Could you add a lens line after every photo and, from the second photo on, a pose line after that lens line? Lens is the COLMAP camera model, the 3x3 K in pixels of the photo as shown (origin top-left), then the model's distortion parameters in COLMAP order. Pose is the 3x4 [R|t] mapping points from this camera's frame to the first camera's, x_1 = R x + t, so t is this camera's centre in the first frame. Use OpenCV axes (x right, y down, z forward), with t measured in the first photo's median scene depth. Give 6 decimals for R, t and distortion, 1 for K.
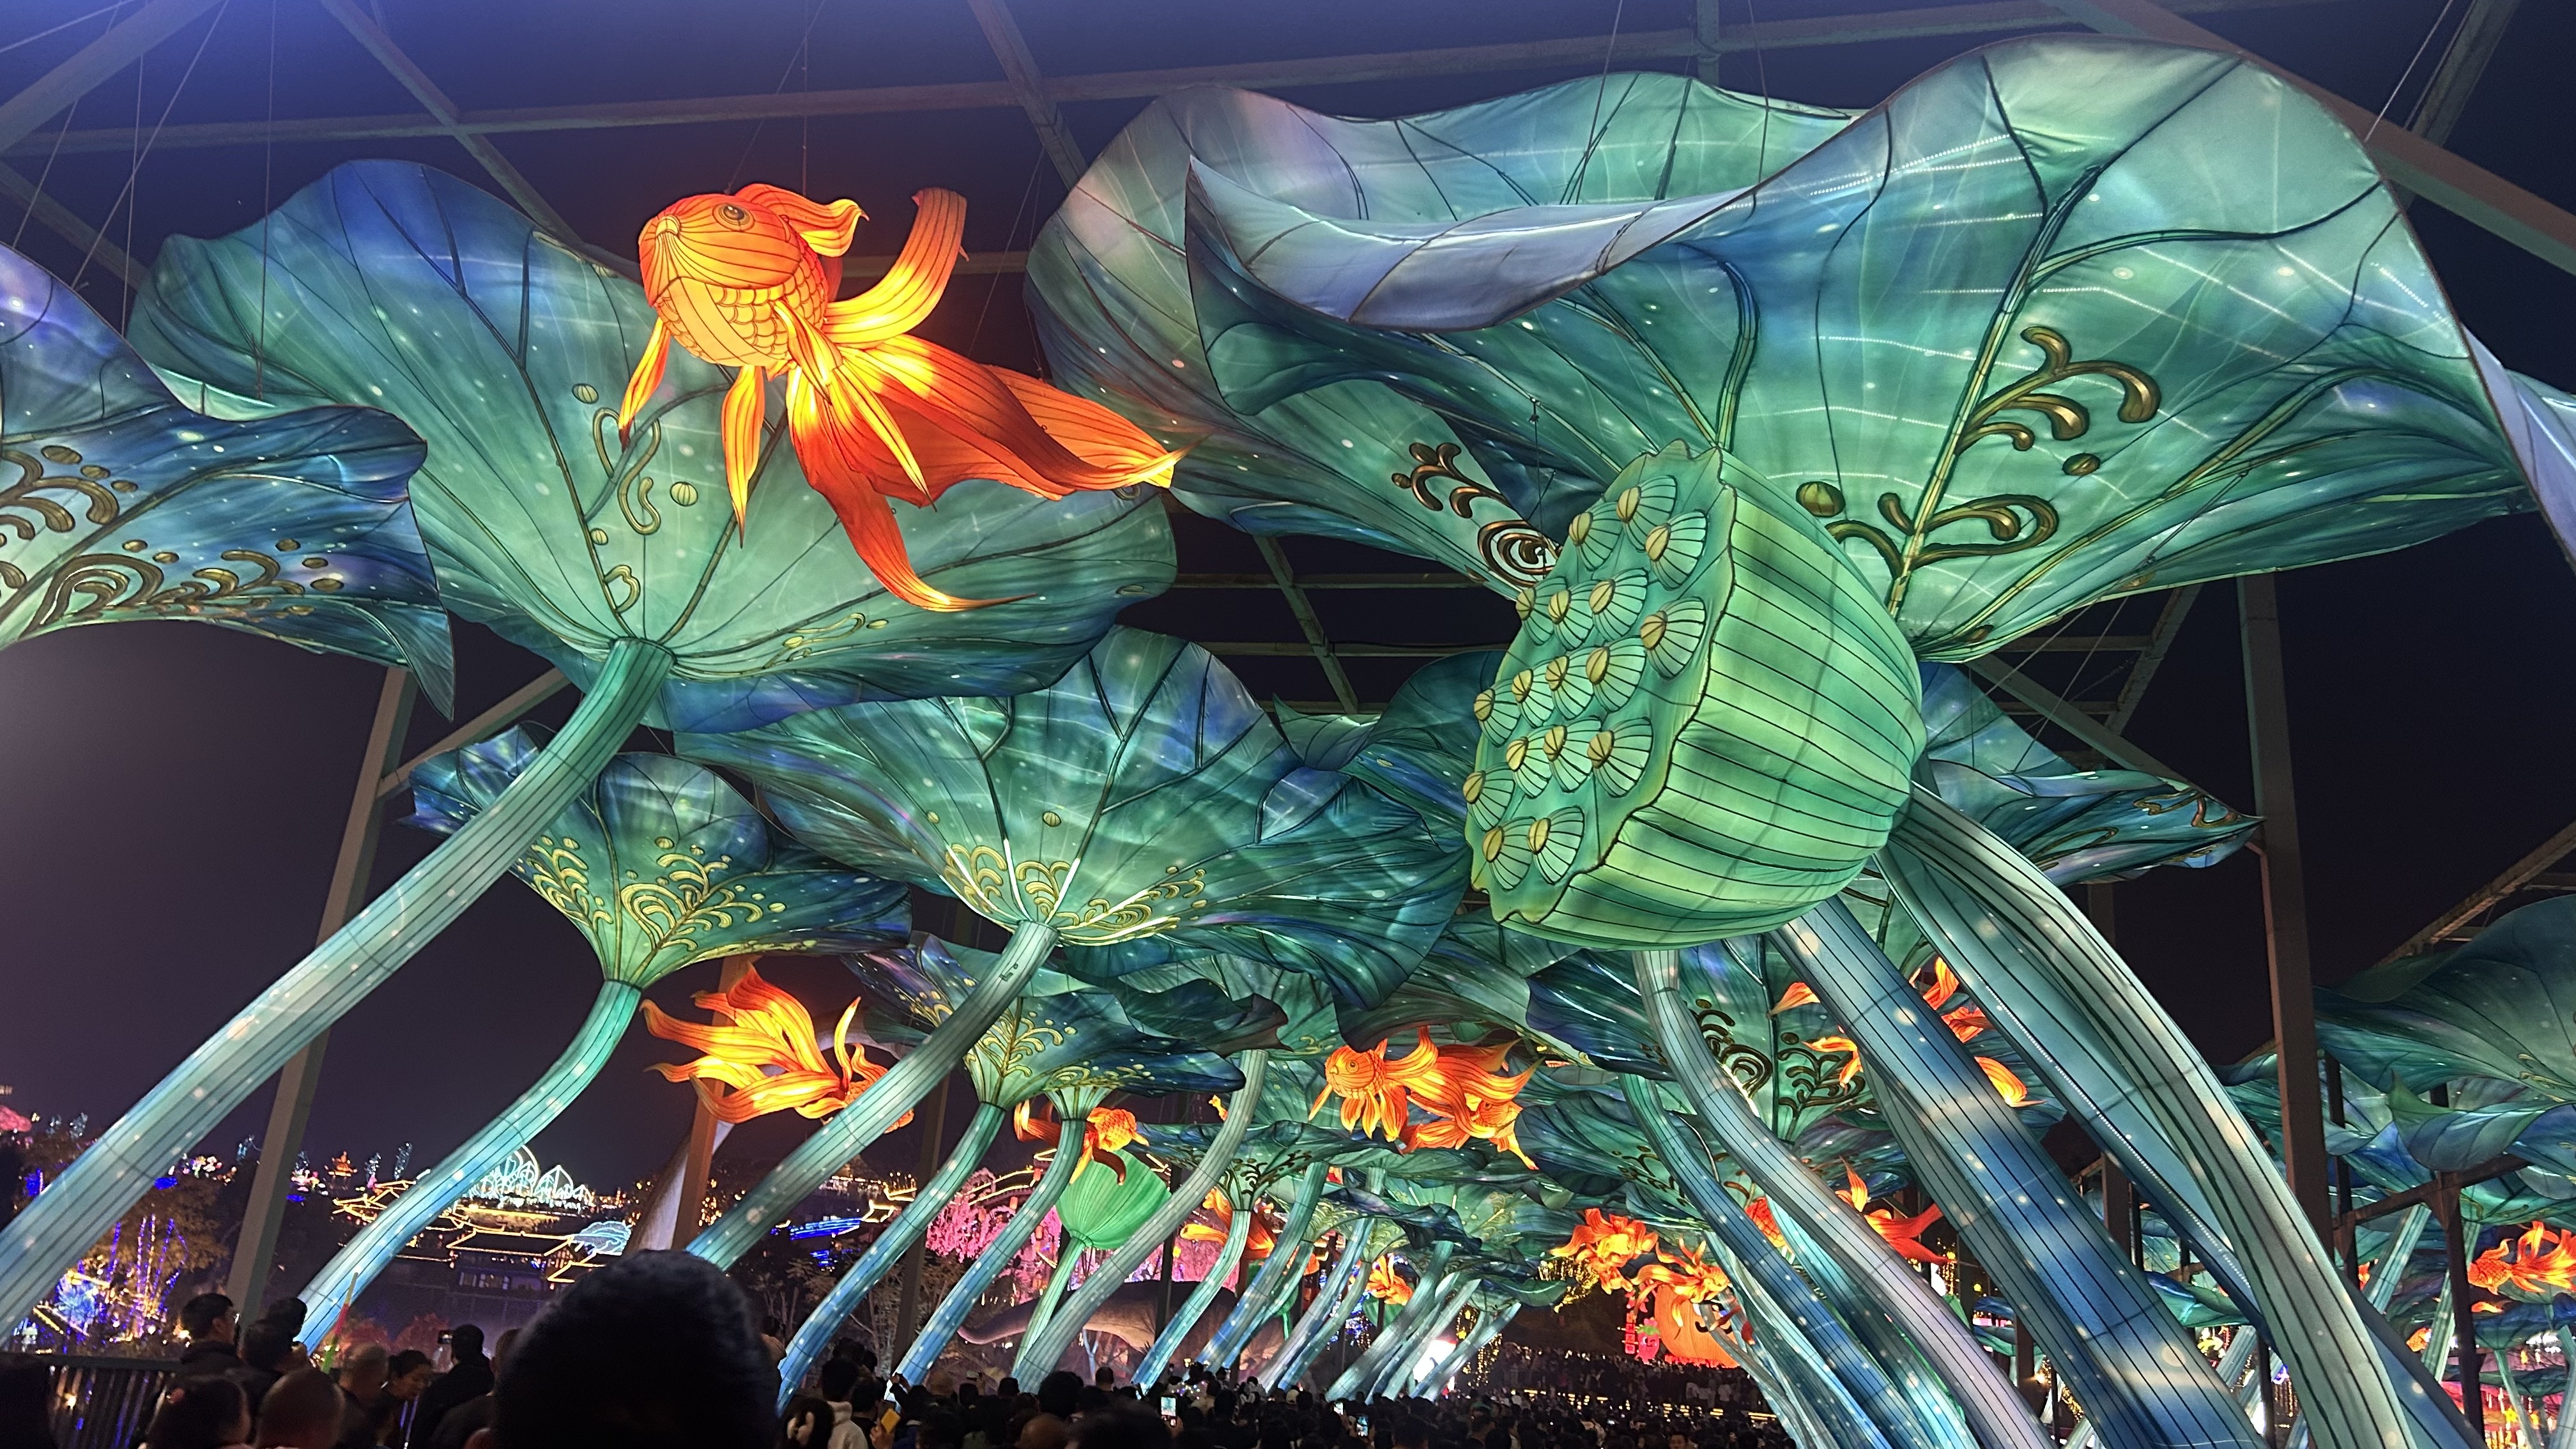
lens RADIAL K [[1981.3, 0, 1289.2], [0, 1981.3, 719.7], [0, 0, 1]] dist [0.075408, -0.090522]
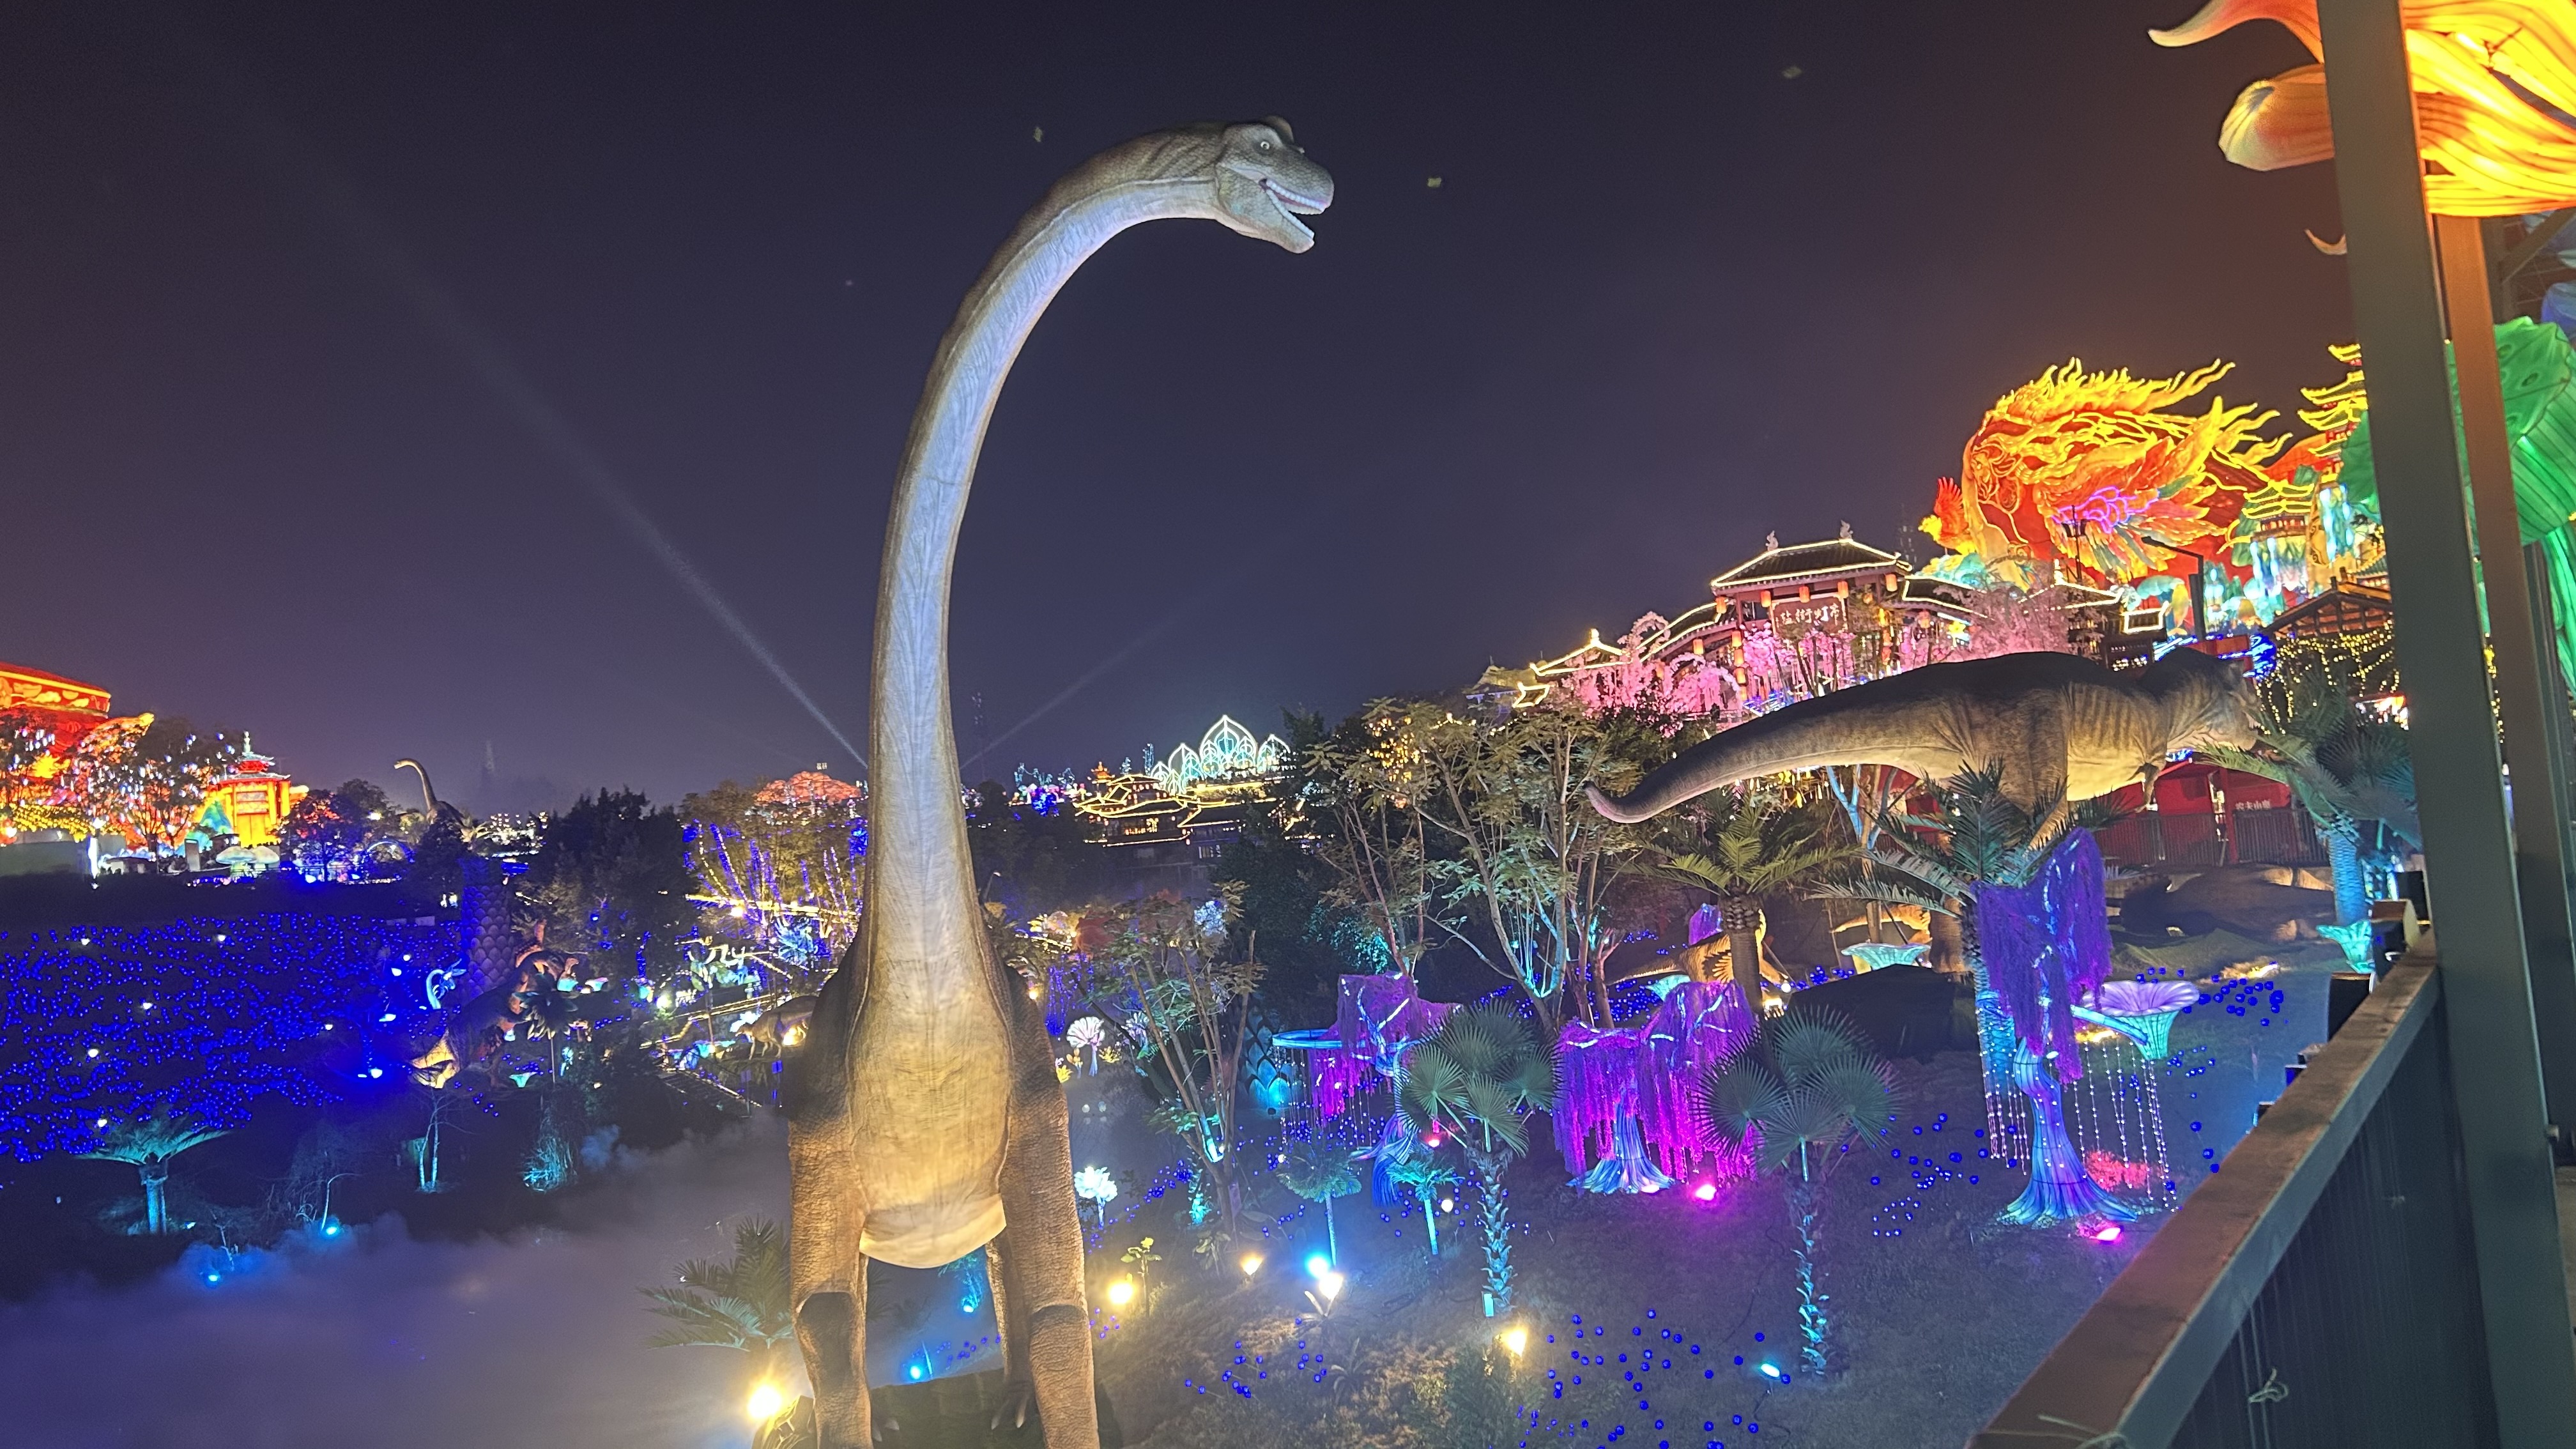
lens RADIAL K [[1981.3, 0, 1292.5], [0, 1981.3, 710.6], [0, 0, 1]] dist [0.075408, -0.090522]
pose [[0.919963, -0.197140, -0.338826, -0.014691], [0.271626, 0.943787, 0.188379, 0.042377], [0.282643, -0.265335, 0.921797, 0.130892]]
